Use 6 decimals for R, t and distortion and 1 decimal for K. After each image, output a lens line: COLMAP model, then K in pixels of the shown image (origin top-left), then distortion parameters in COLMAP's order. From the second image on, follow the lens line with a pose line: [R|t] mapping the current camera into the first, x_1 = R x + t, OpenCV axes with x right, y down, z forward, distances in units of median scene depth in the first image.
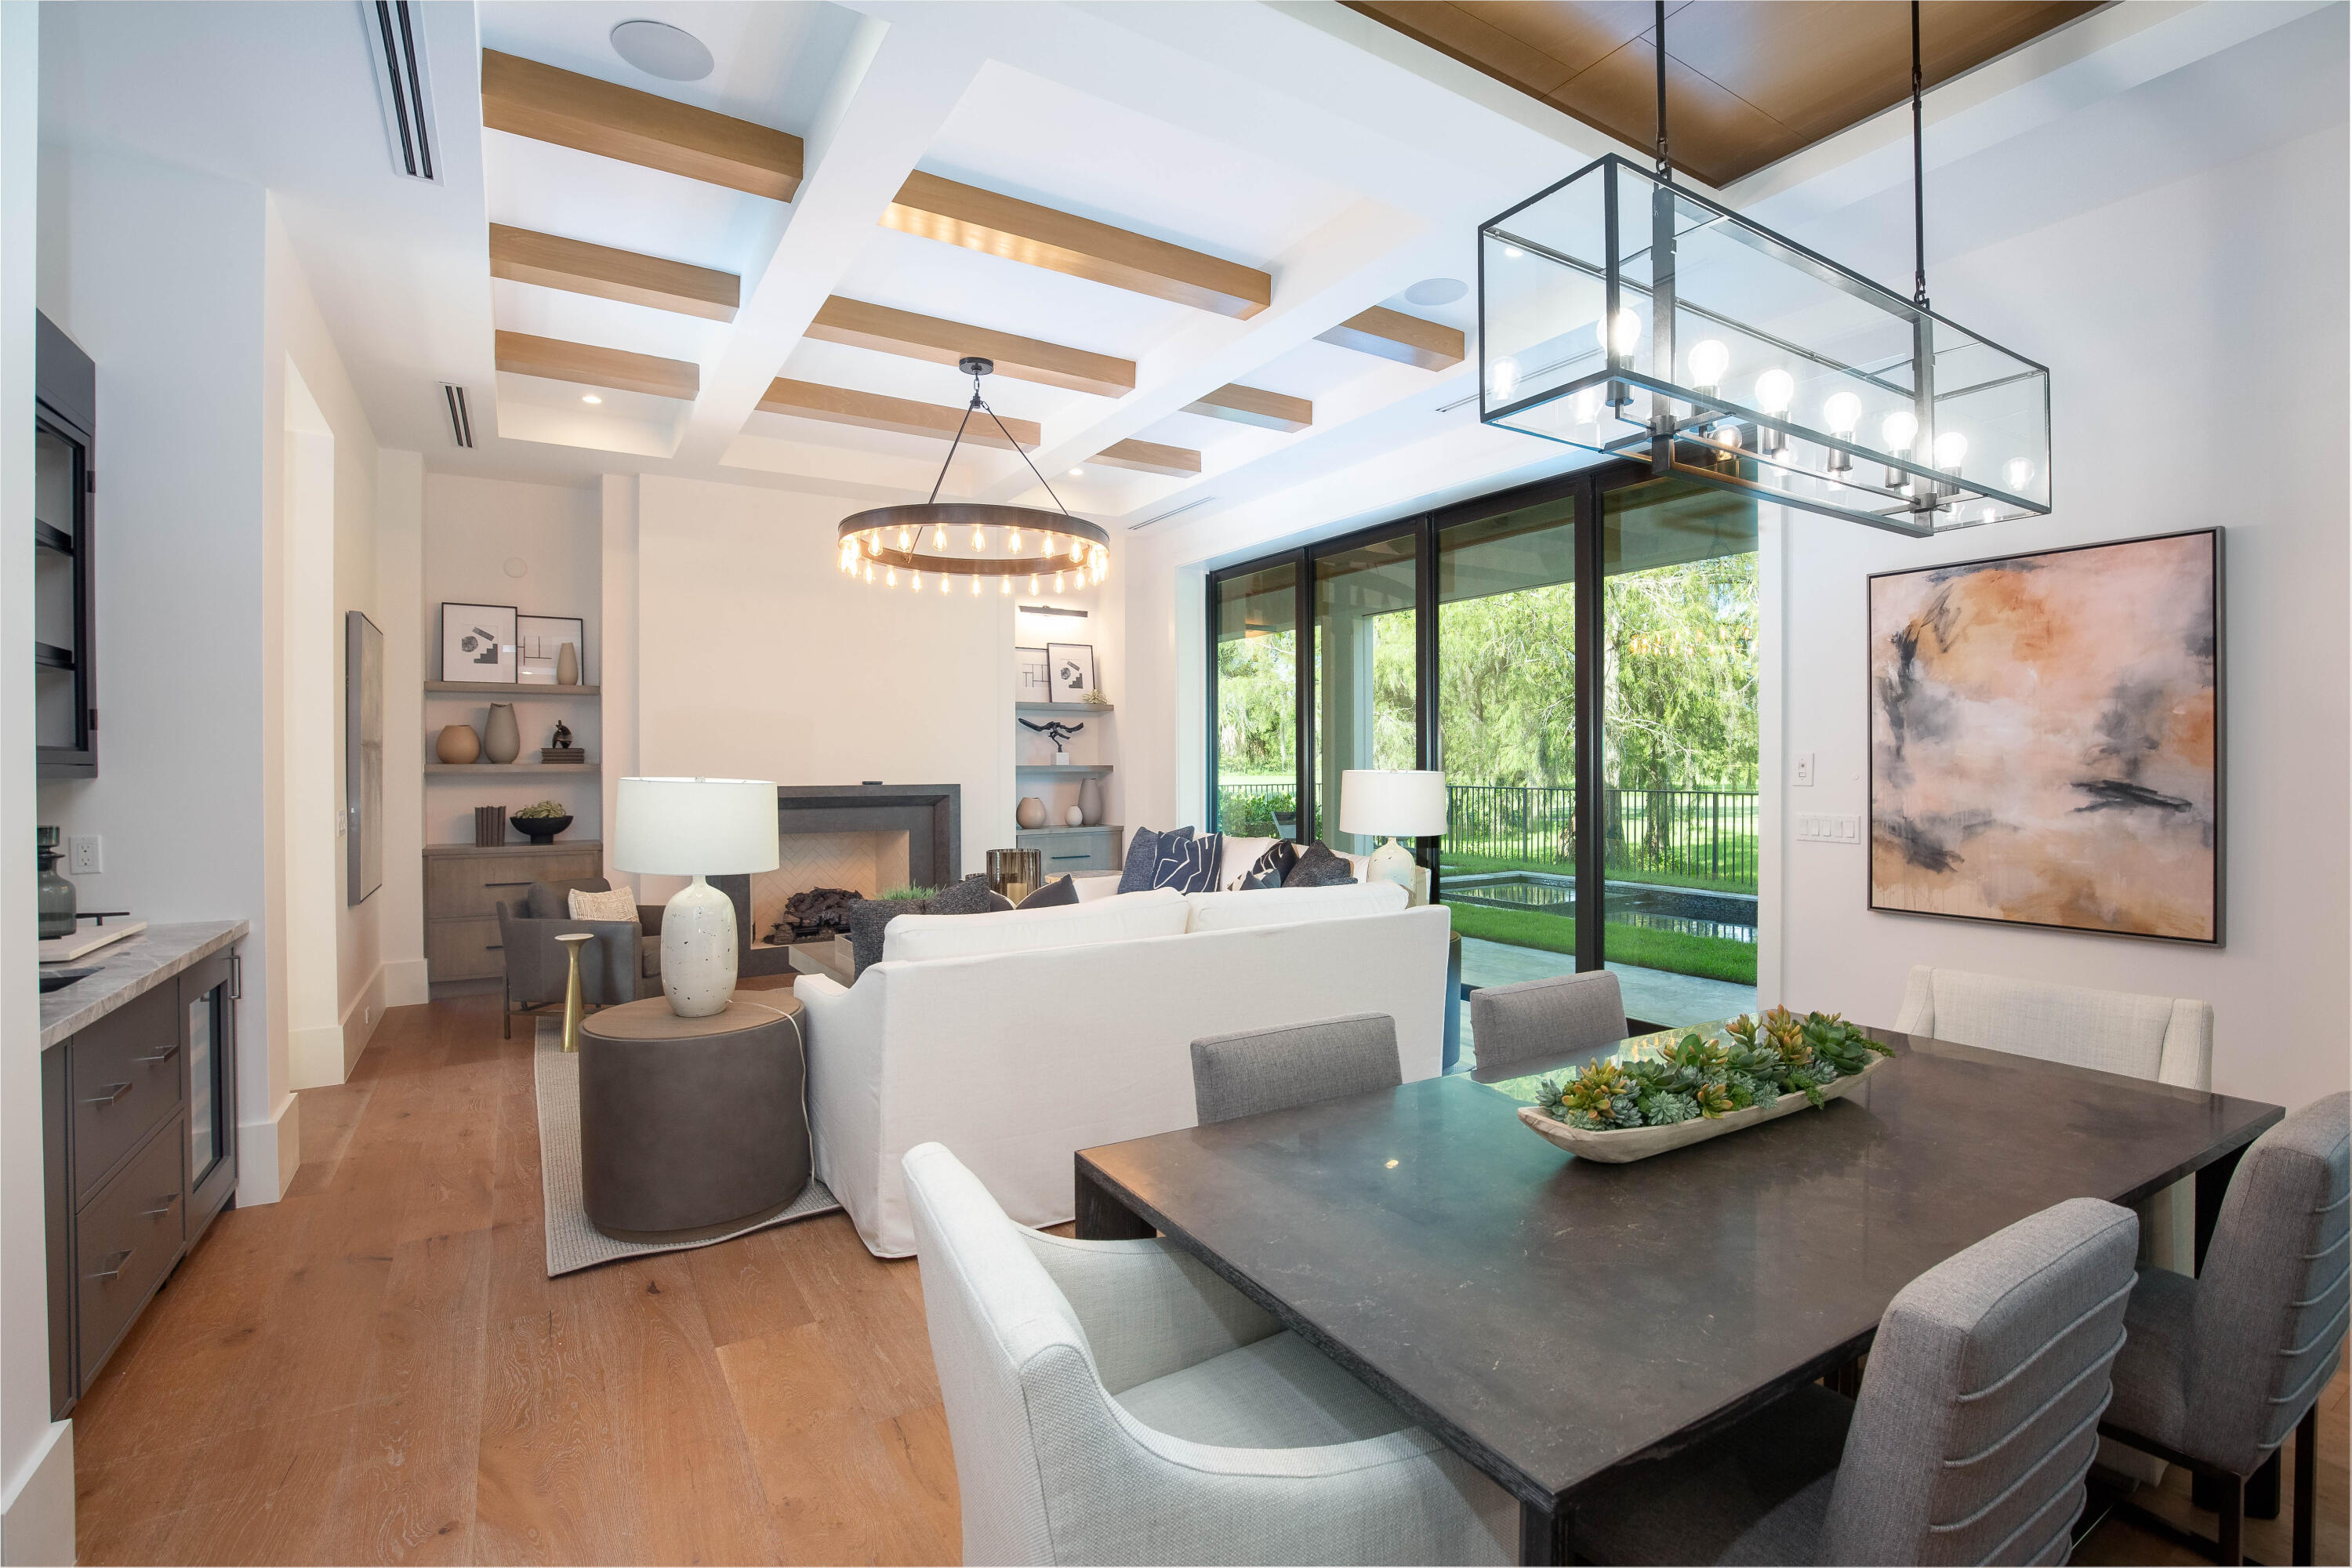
lens RADIAL K [[1074.4, 0, 1176.0], [0, 1074.4, 784.0], [0, 0, 1]] dist [0.015321, 0.000070]
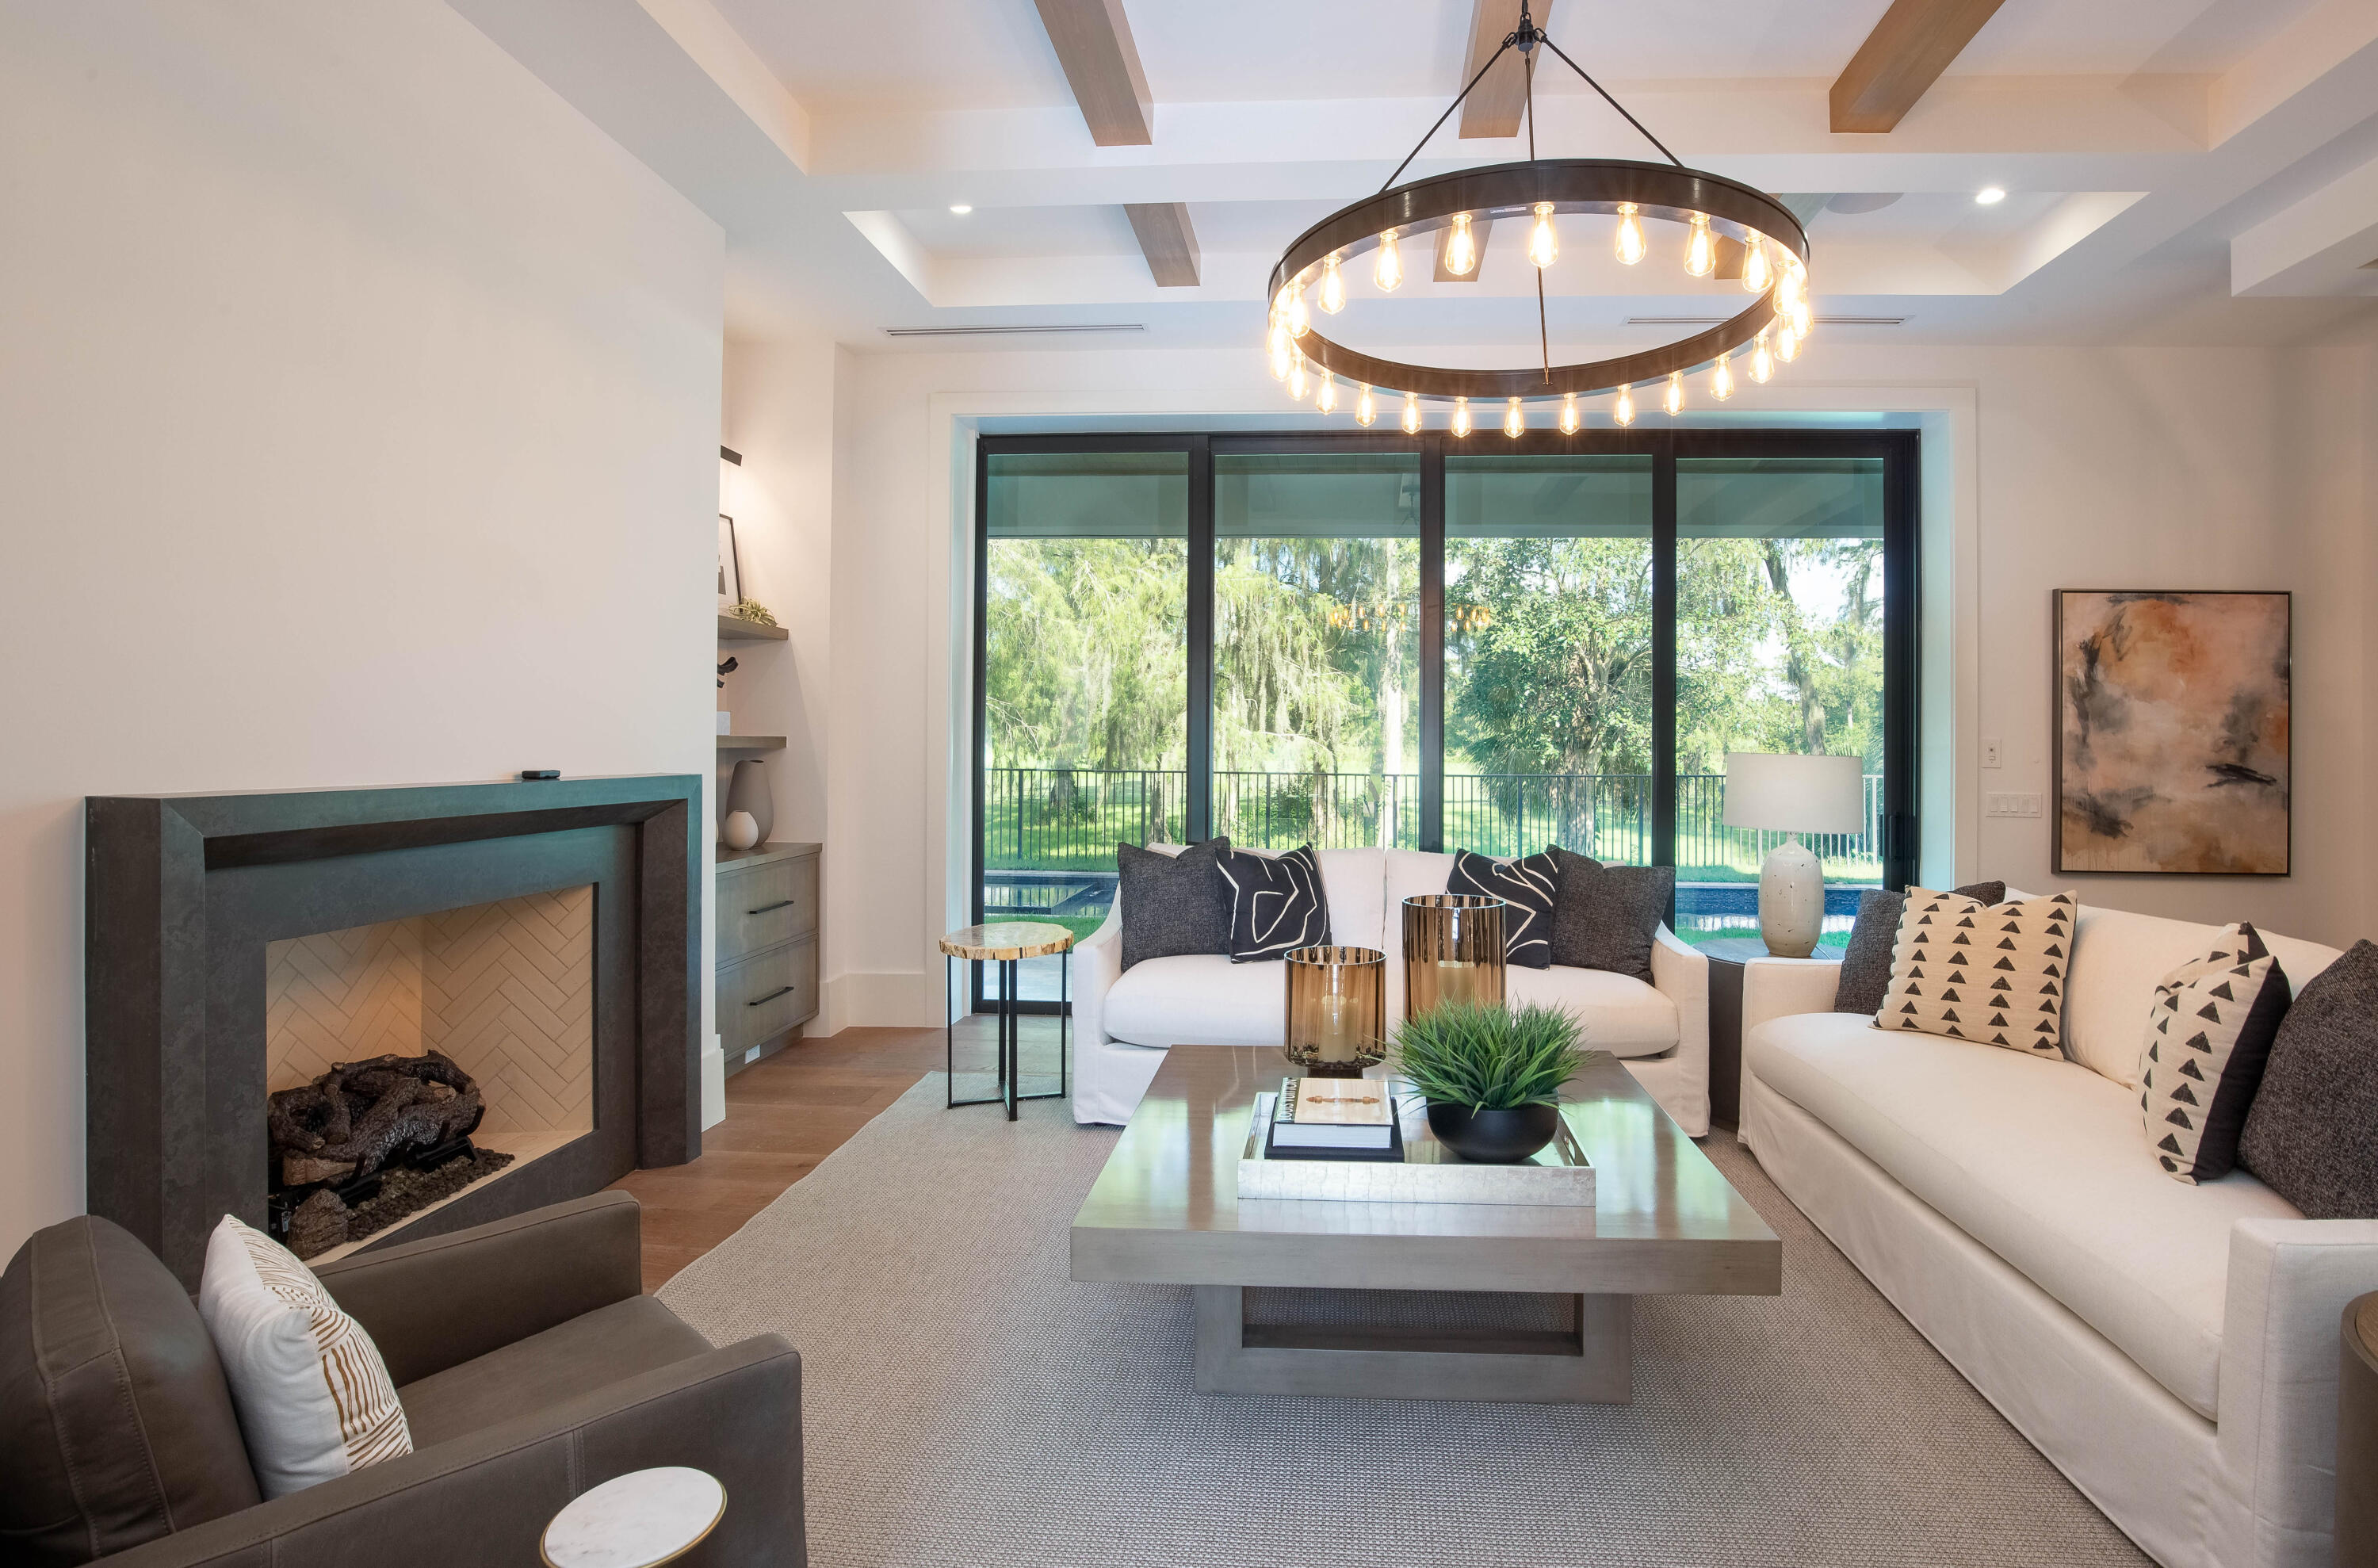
lens RADIAL K [[1102.1, 0, 1191.4], [0, 1102.1, 751.5], [0, 0, 1]] dist [-0.001162, -0.000237]
pose [[0.581003, 0.003597, 0.813894, -0.956429], [0.002427, 0.999978, -0.006152, -0.012332], [-0.813898, 0.005550, 0.580981, 1.156546]]
